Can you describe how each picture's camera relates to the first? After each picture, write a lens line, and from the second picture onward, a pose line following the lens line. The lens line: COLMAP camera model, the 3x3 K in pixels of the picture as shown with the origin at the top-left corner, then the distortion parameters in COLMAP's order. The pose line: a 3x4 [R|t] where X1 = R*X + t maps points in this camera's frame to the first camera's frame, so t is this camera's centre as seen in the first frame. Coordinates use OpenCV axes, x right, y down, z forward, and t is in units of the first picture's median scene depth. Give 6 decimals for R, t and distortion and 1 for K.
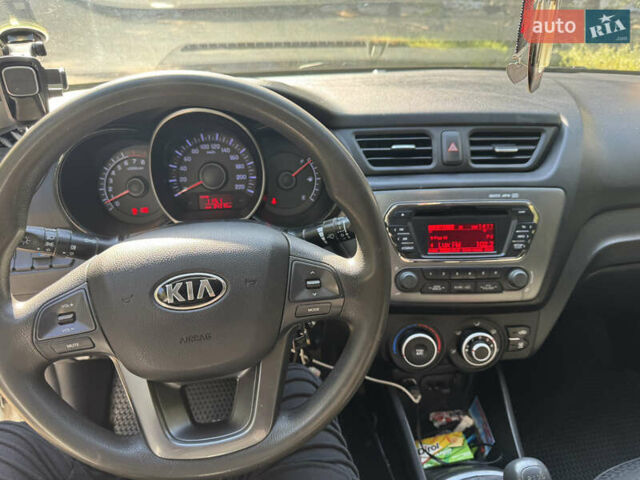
lens RADIAL K [[488.6, 0, 297.4], [0, 488.6, 239.3], [0, 0, 1]] dist [0.000136, -0.000870]
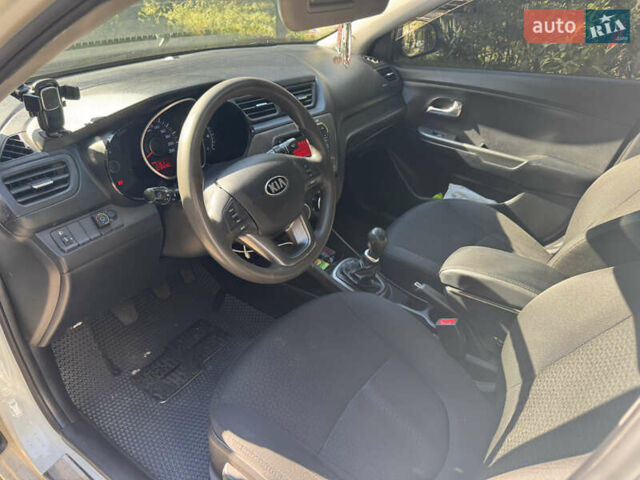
lens RADIAL K [[444.8, 0, 318.0], [0, 444.8, 240.2], [0, 0, 1]] dist [0.067339, -0.093407]
pose [[0.688508, -0.352826, 0.633617, -0.815322], [0.285302, 0.935006, 0.210634, -0.014884], [-0.666753, 0.035749, 0.744421, -0.304051]]
